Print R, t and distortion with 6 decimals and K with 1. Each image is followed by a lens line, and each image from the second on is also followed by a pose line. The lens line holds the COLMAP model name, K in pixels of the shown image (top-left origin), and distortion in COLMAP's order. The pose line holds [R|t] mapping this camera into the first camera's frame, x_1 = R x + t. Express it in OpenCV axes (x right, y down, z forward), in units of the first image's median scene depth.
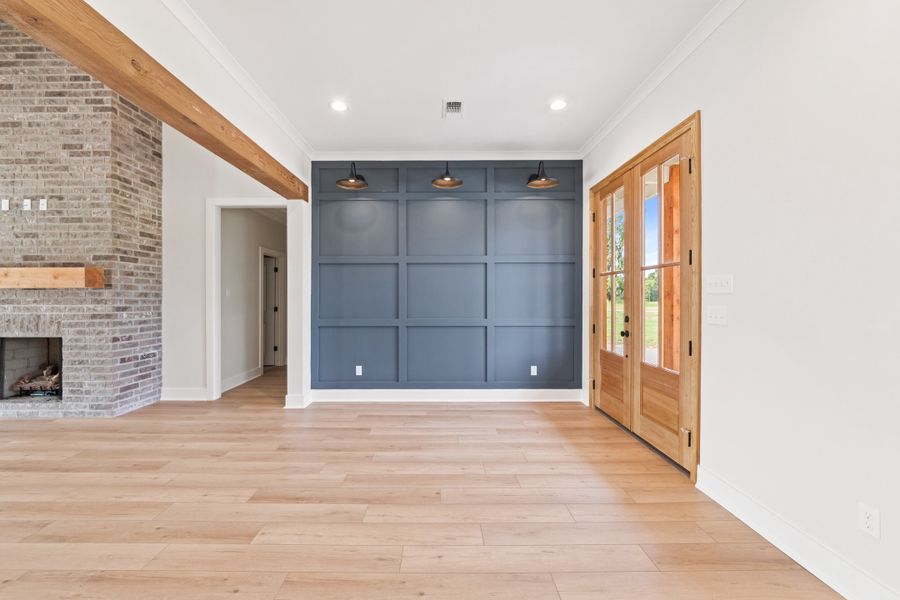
lens RADIAL K [[345.8, 0, 438.1], [0, 345.8, 296.7], [0, 0, 1]] dist [0.000378, 0.000431]
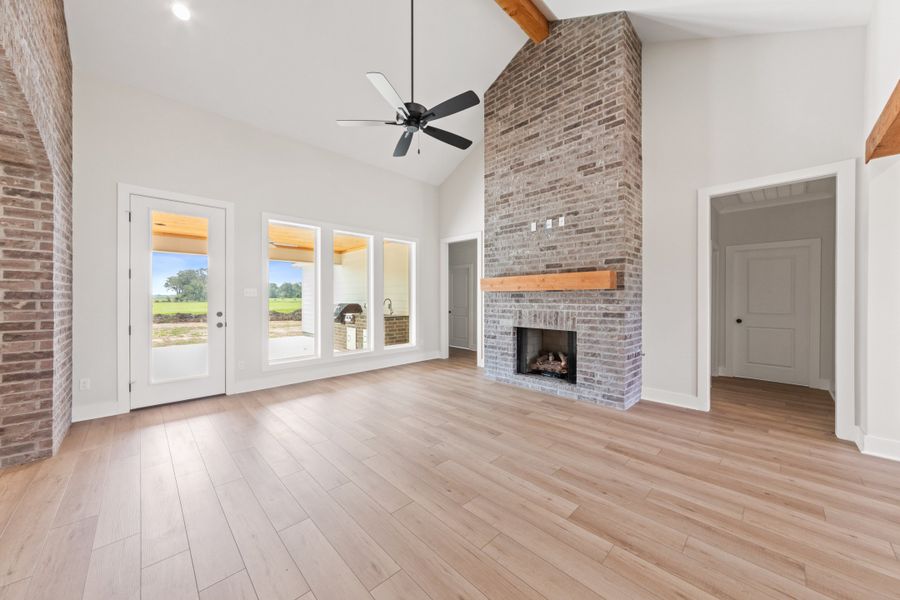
lens RADIAL K [[320.0, 0, 442.3], [0, 320.0, 298.4], [0, 0, 1]] dist [0.000107, -0.000013]
pose [[0.699149, 0.002309, -0.714973, -0.627545], [-0.001232, 0.999997, 0.002025, 0.002798], [0.714975, -0.000535, 0.699150, -0.088349]]
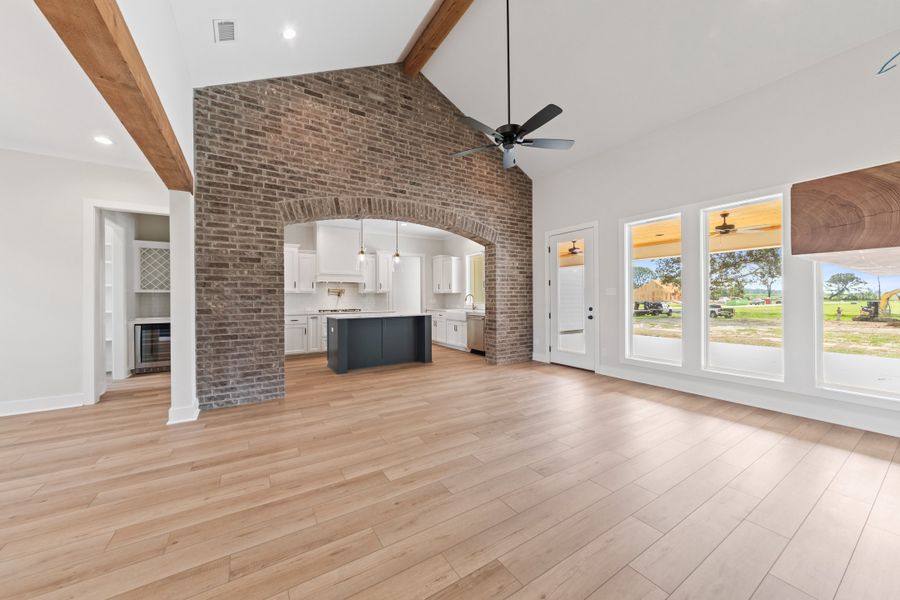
lens RADIAL K [[320.0, 0, 442.3], [0, 320.0, 298.4], [0, 0, 1]] dist [0.000107, -0.000013]
pose [[-0.842799, 0.006718, -0.538186, -0.609100], [0.005708, 0.999977, 0.003544, 0.003358], [0.538198, -0.000085, -0.842818, 1.005500]]
